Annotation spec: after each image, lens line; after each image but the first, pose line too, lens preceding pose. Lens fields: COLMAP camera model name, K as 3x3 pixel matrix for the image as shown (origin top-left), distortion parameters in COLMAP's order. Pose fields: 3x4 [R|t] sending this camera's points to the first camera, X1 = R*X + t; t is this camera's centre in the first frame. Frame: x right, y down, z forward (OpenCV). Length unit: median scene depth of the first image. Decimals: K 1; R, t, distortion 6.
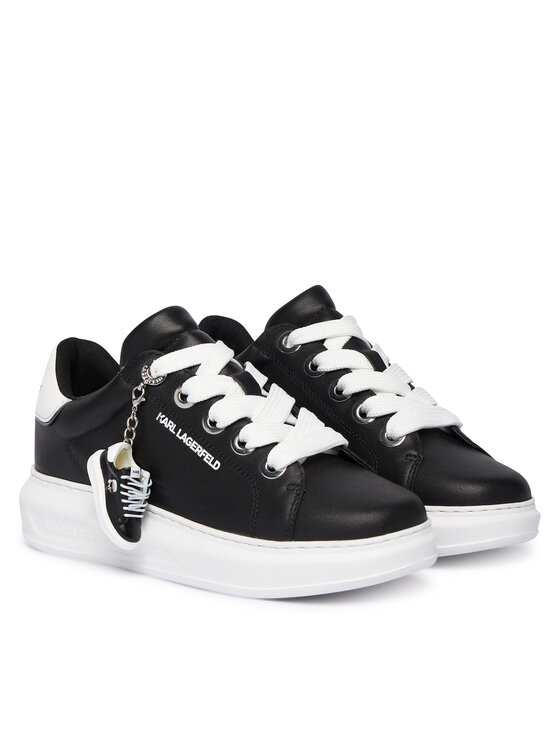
lens RADIAL K [[2193.9, 0, 280.0], [0, 2193.9, 373.0], [0, 0, 1]] dist [-3.458581, 0.135972]
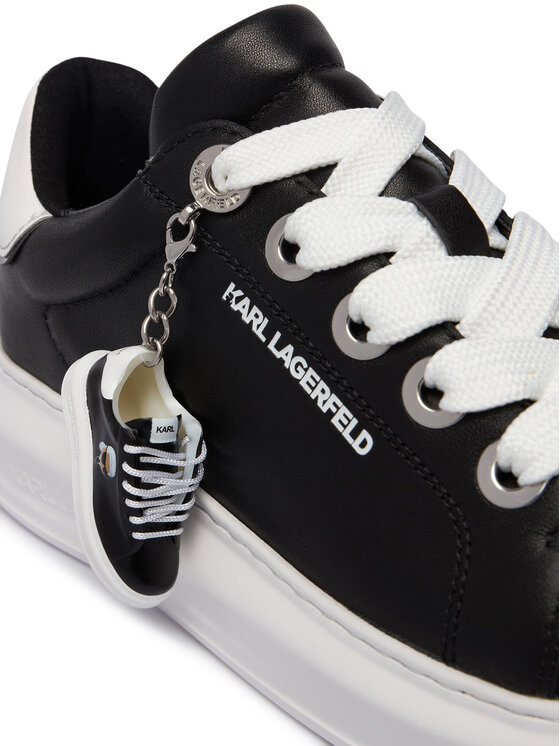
lens RADIAL K [[1353.6, 0, 280.0], [0, 1353.6, 373.0], [0, 0, 1]] dist [-0.051994, 0.057853]
pose [[0.991208, 0.048872, -0.122953, -0.014654], [-0.015067, 0.964928, 0.262083, -0.031805], [0.131449, -0.257927, 0.957181, 0.757954]]
